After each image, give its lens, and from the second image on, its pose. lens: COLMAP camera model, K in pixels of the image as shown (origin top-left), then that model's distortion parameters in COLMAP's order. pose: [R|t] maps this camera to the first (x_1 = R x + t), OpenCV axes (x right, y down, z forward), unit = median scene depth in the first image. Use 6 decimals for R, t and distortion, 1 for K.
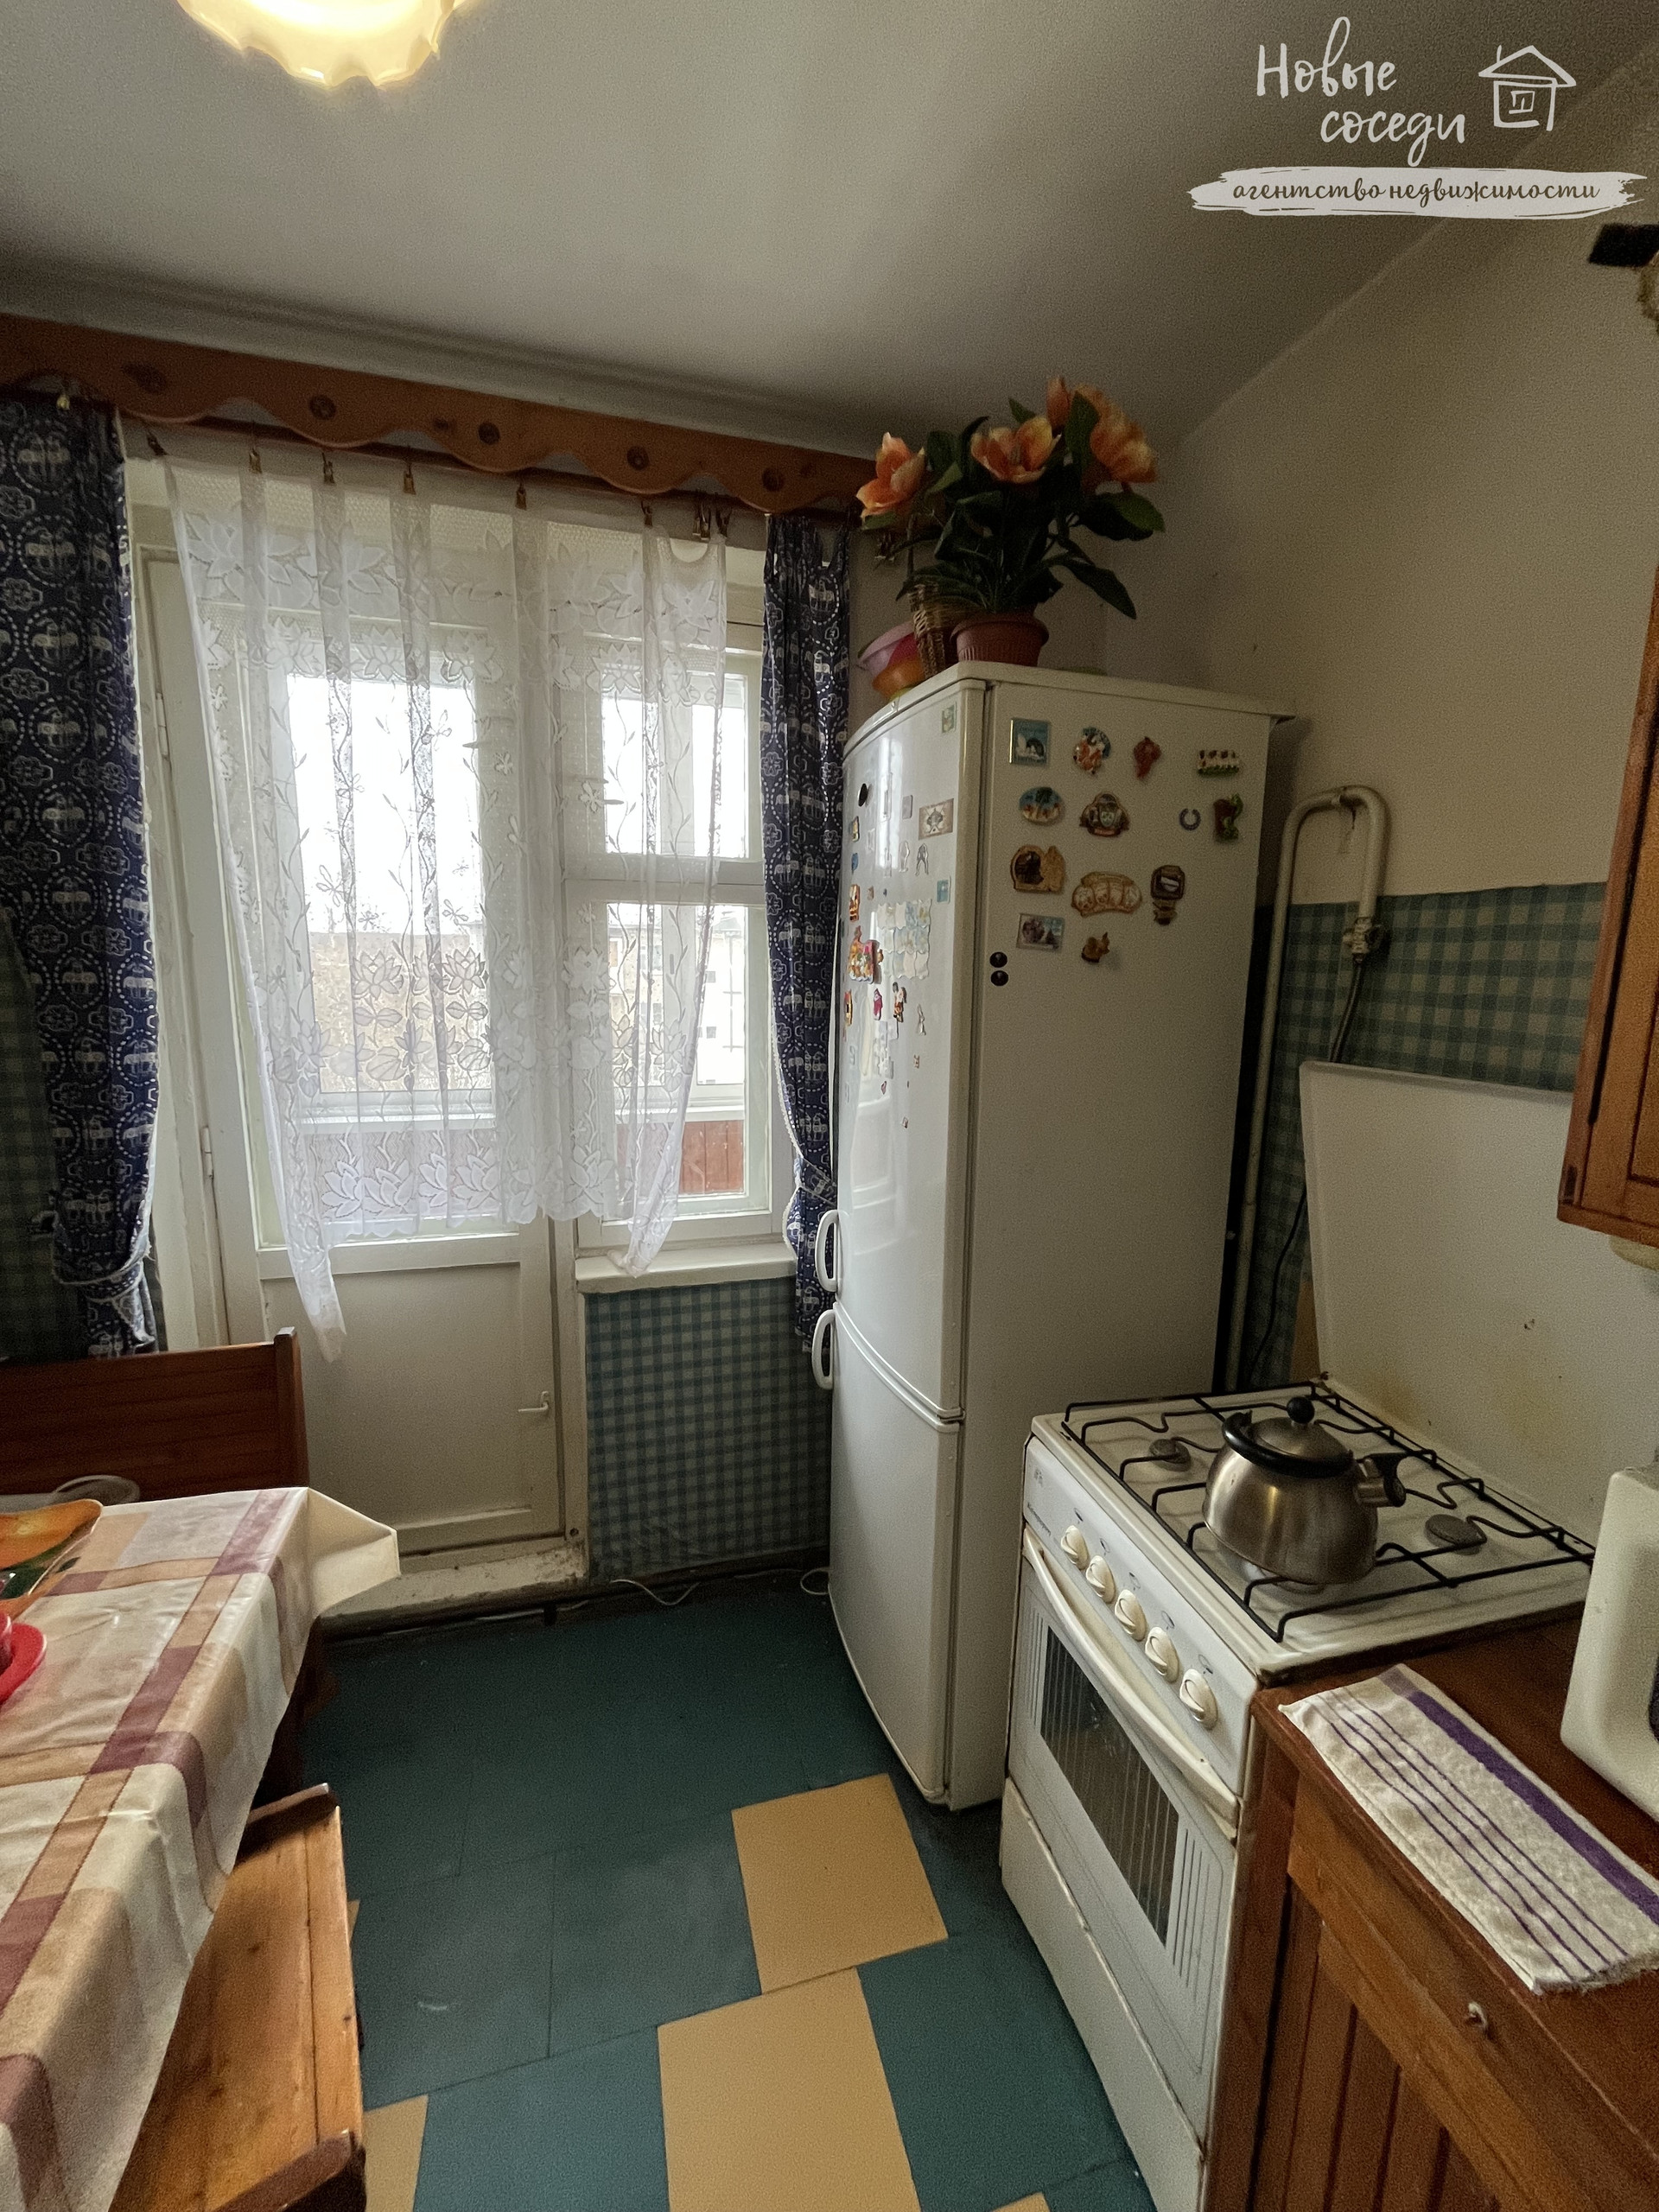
lens RADIAL K [[894.1, 0, 837.3], [0, 894.1, 1108.4], [0, 0, 1]] dist [-0.002339, -0.000539]
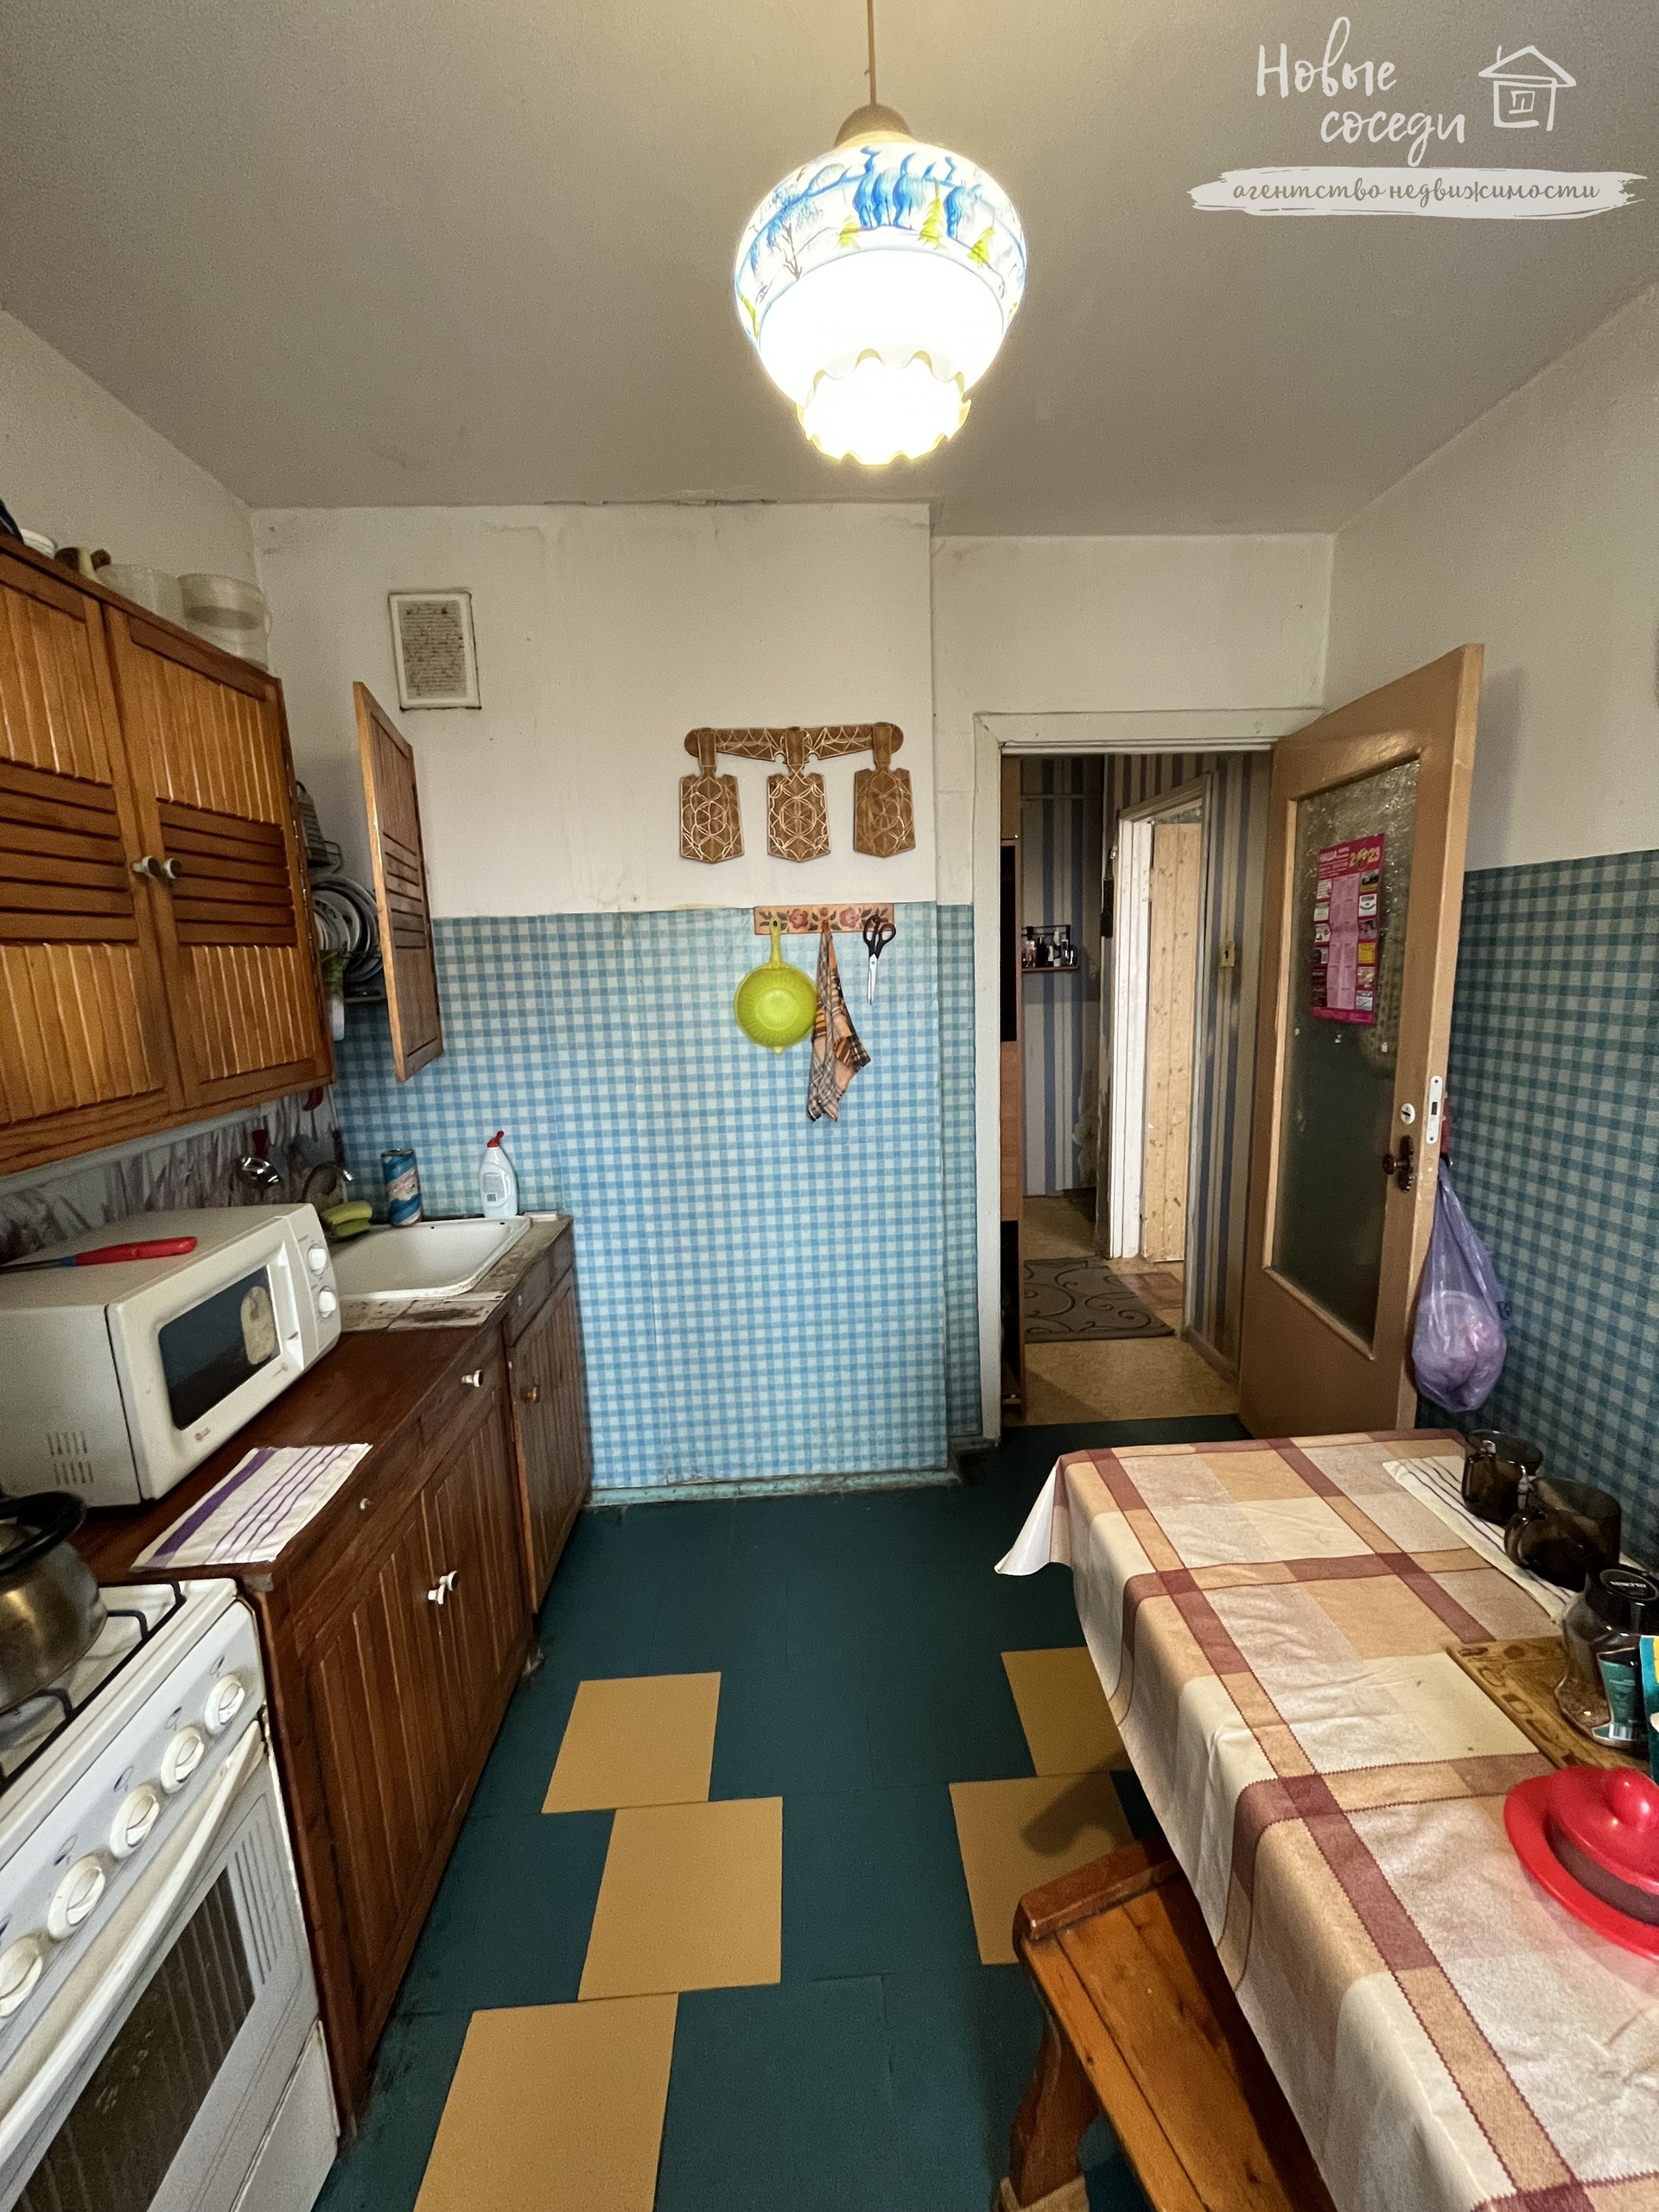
lens RADIAL K [[894.1, 0, 848.2], [0, 894.1, 1108.3], [0, 0, 1]] dist [-0.002339, -0.000539]
pose [[-0.976769, -0.024085, 0.212938, -0.278456], [0.051453, 0.938238, 0.342142, -0.155904], [-0.208027, 0.345150, -0.915203, 0.918765]]
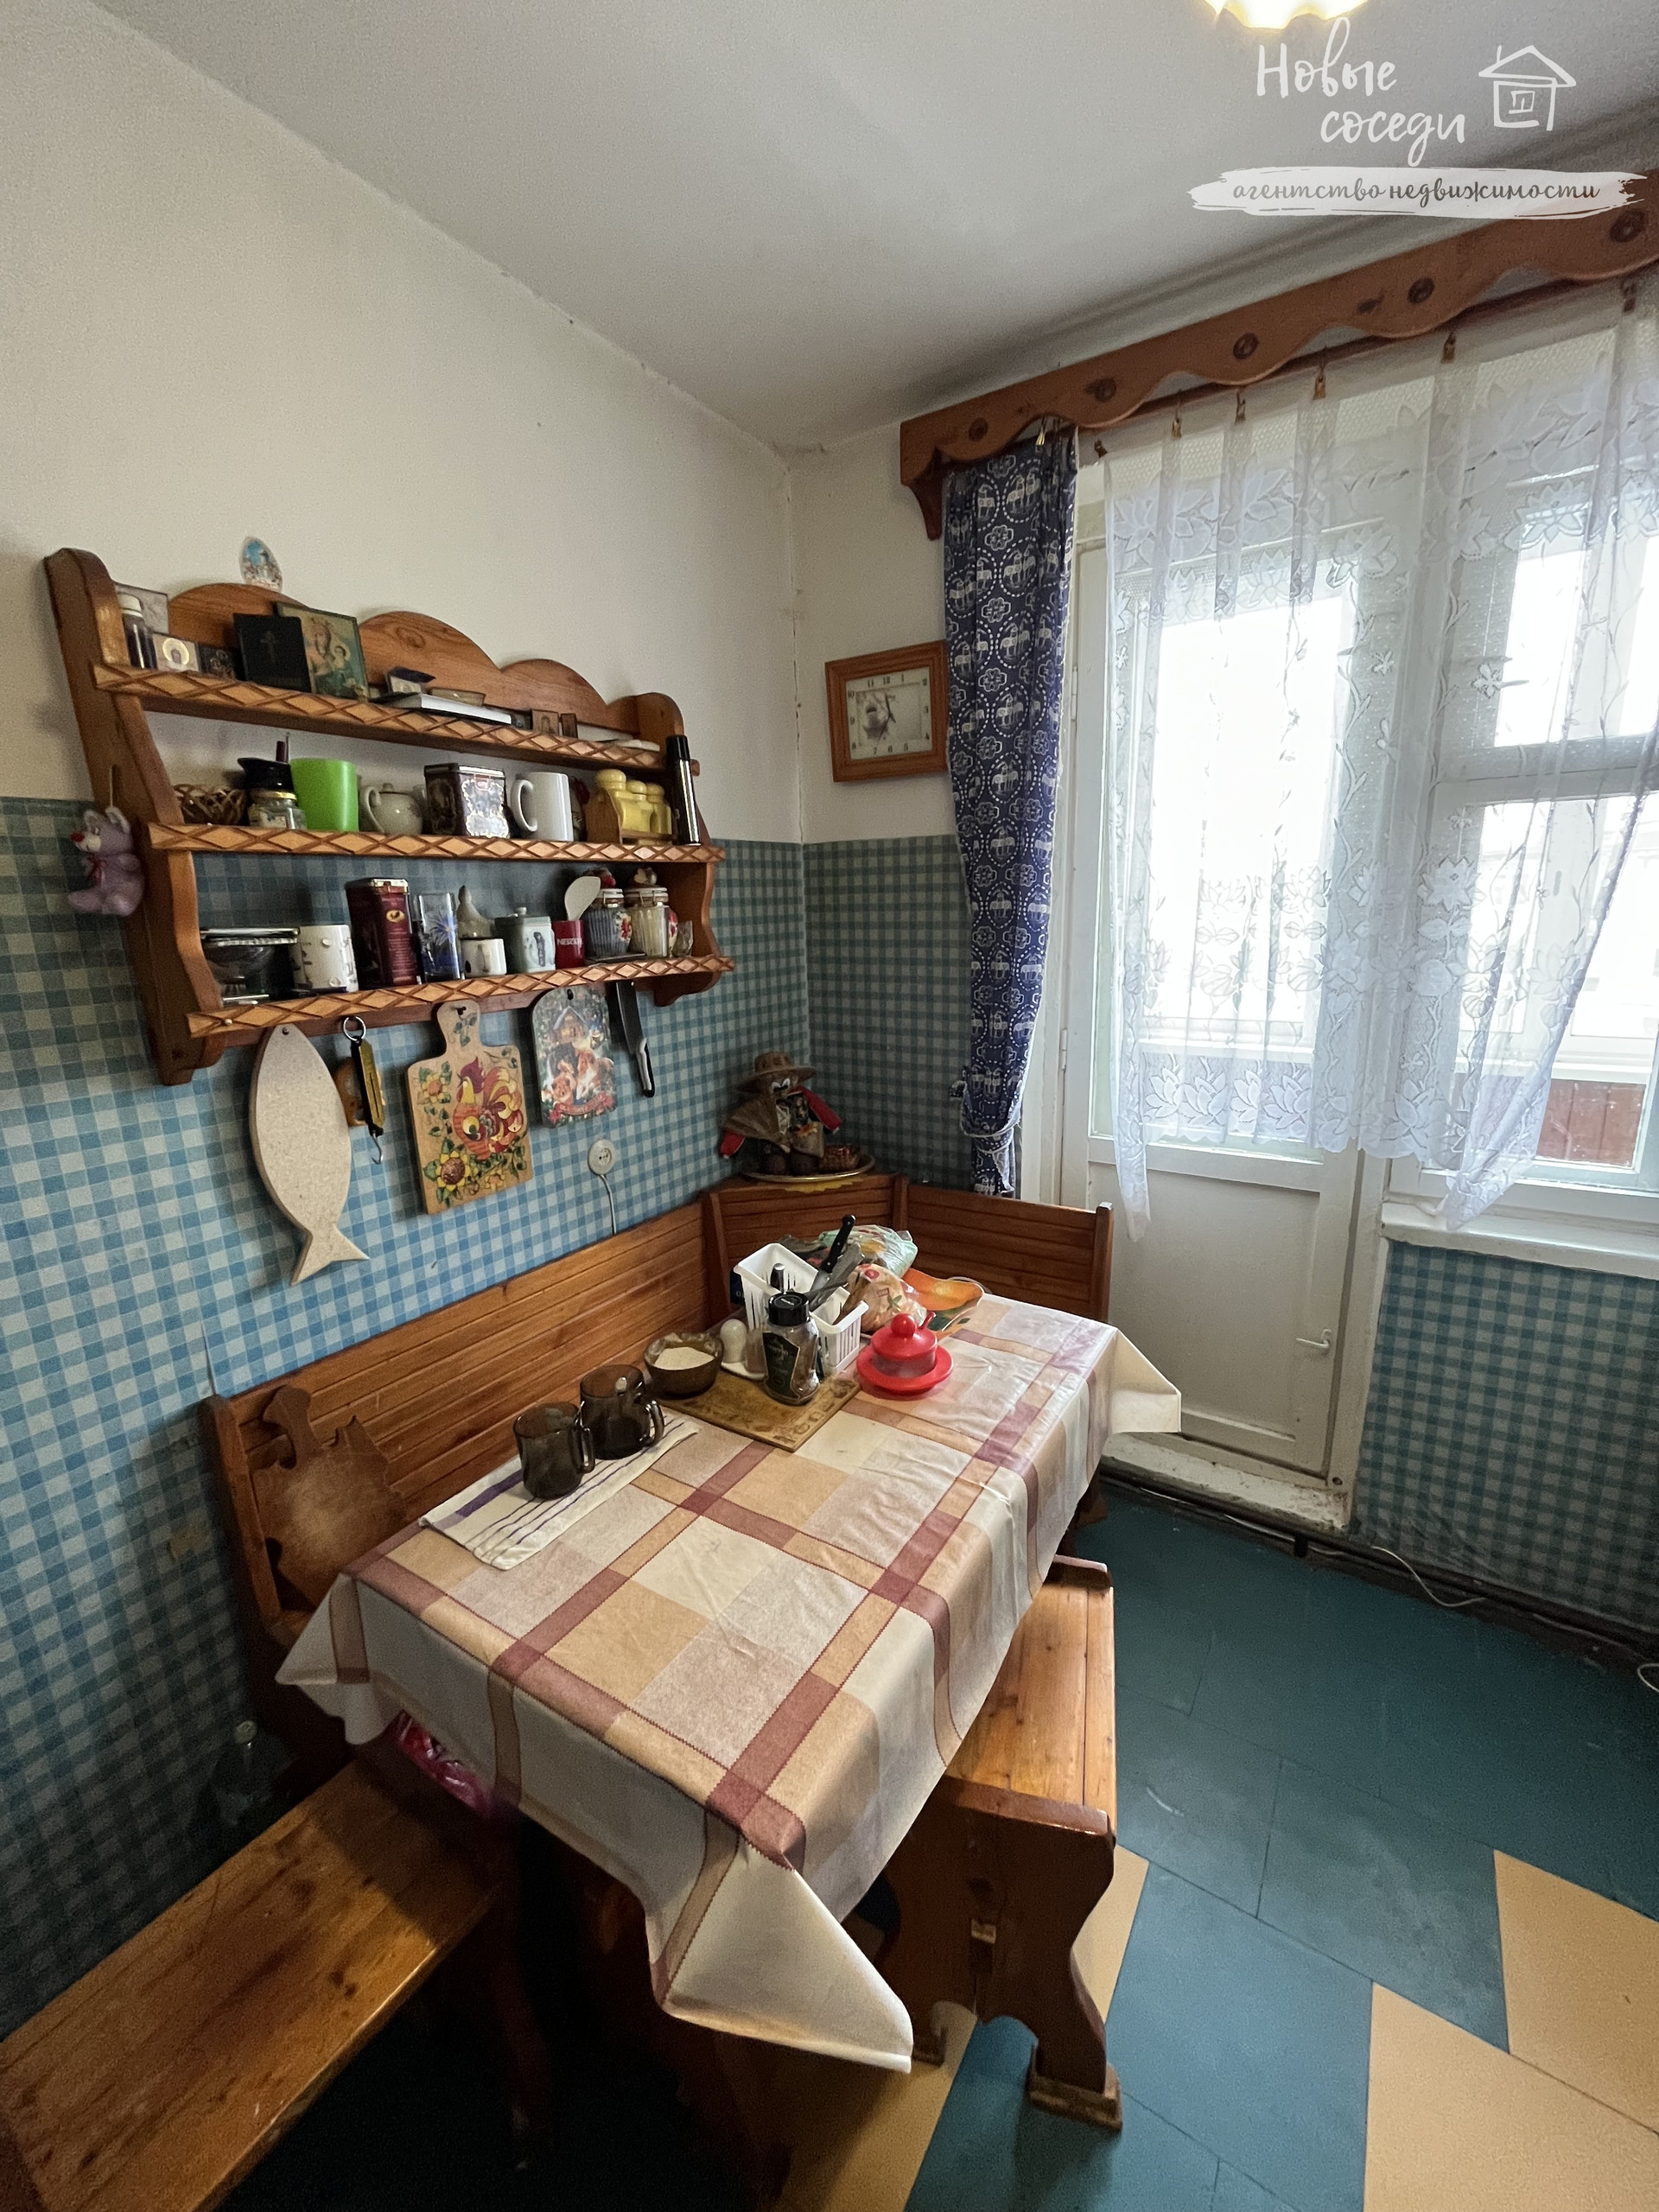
lens RADIAL K [[894.1, 0, 837.6], [0, 894.1, 1111.3], [0, 0, 1]] dist [-0.002339, -0.000539]
pose [[0.671240, 0.135945, -0.728667, -0.012134], [-0.089620, 0.990711, 0.102278, 0.040071], [0.735802, -0.003350, 0.677188, -0.064276]]
